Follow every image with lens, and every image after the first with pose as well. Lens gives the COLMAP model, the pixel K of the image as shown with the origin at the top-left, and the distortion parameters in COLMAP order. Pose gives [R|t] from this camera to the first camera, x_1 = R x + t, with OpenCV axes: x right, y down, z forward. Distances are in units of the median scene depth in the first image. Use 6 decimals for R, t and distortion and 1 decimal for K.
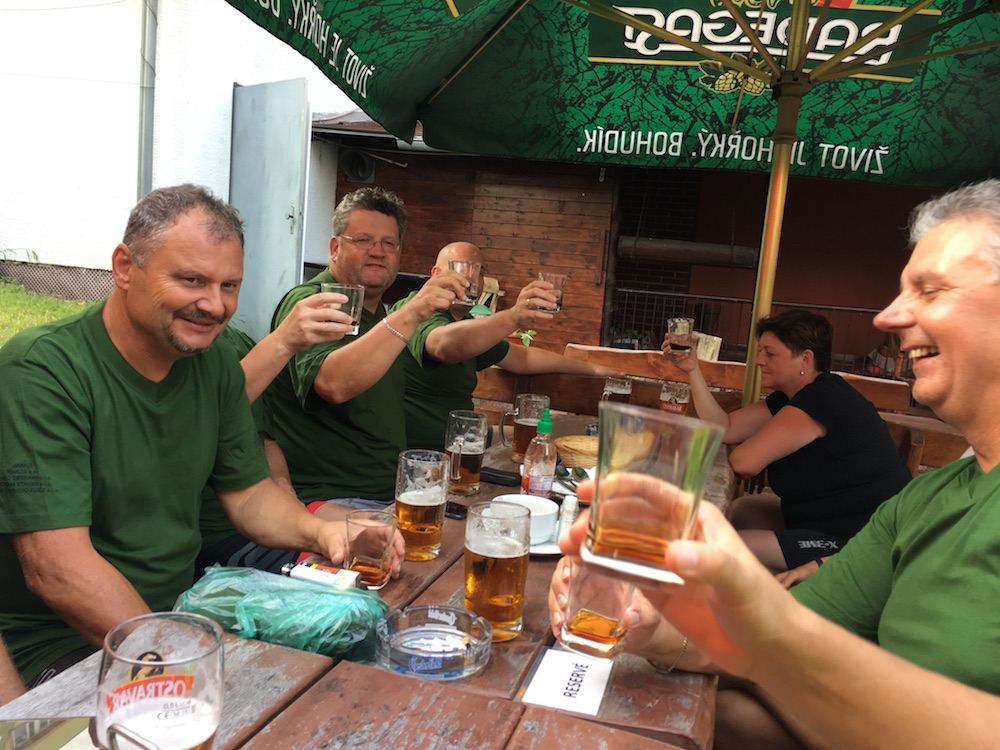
lens RADIAL K [[850.1, 0, 505.3], [0, 850.1, 360.5], [0, 0, 1]] dist [0.084031, -0.118101]
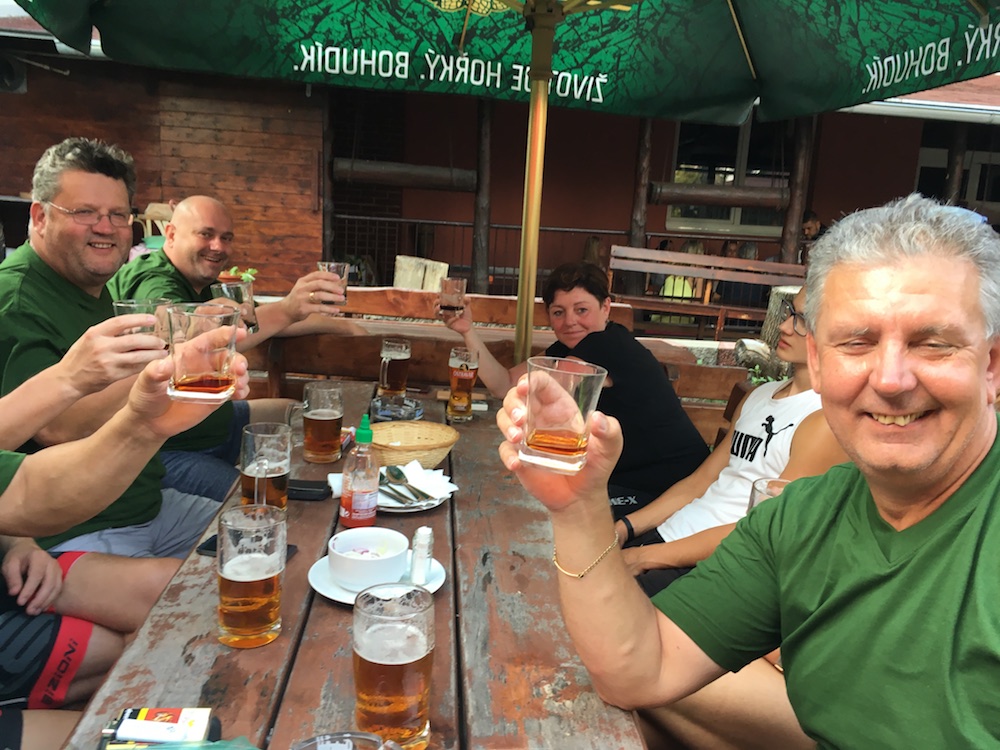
lens RADIAL K [[850.1, 0, 509.0], [0, 850.1, 372.8], [0, 0, 1]] dist [0.084031, -0.118101]
pose [[0.937085, -0.097254, 0.335282, -0.038165], [0.057417, 0.990269, 0.126768, -0.033409], [-0.344348, -0.099542, 0.933550, 0.055949]]
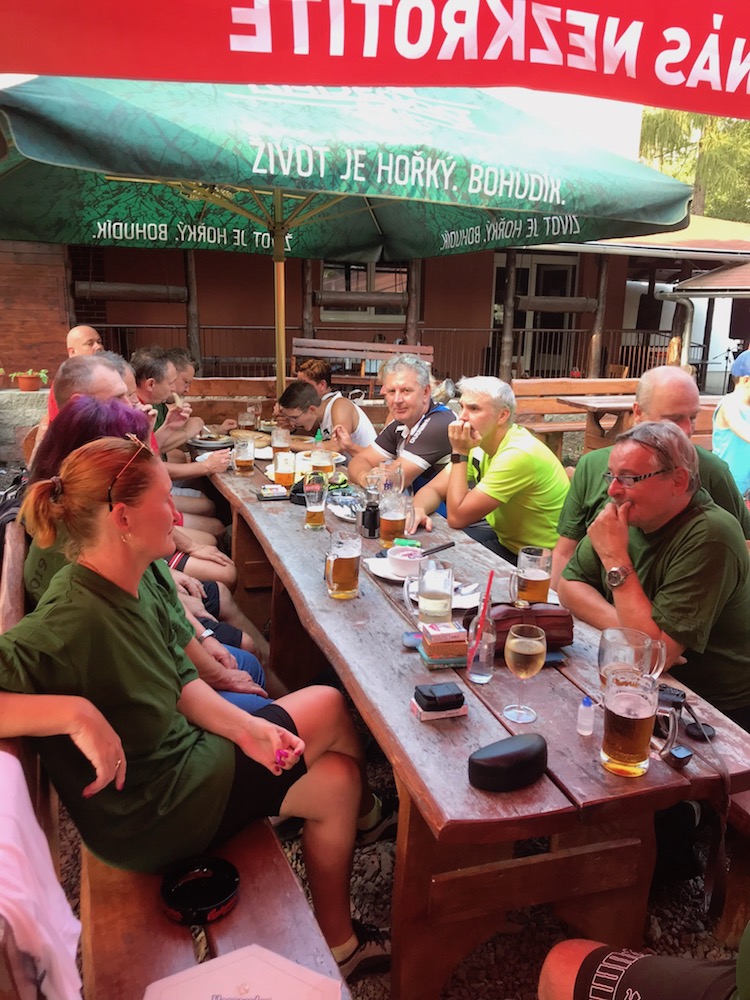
lens RADIAL K [[812.2, 0, 389.6], [0, 812.2, 497.0], [0, 0, 1]] dist [0.030094, -0.021810]
pose [[0.799296, -0.207247, 0.564069, -0.369242], [0.106551, 0.972653, 0.206382, -0.061852], [-0.591416, -0.104858, 0.799520, -0.379243]]
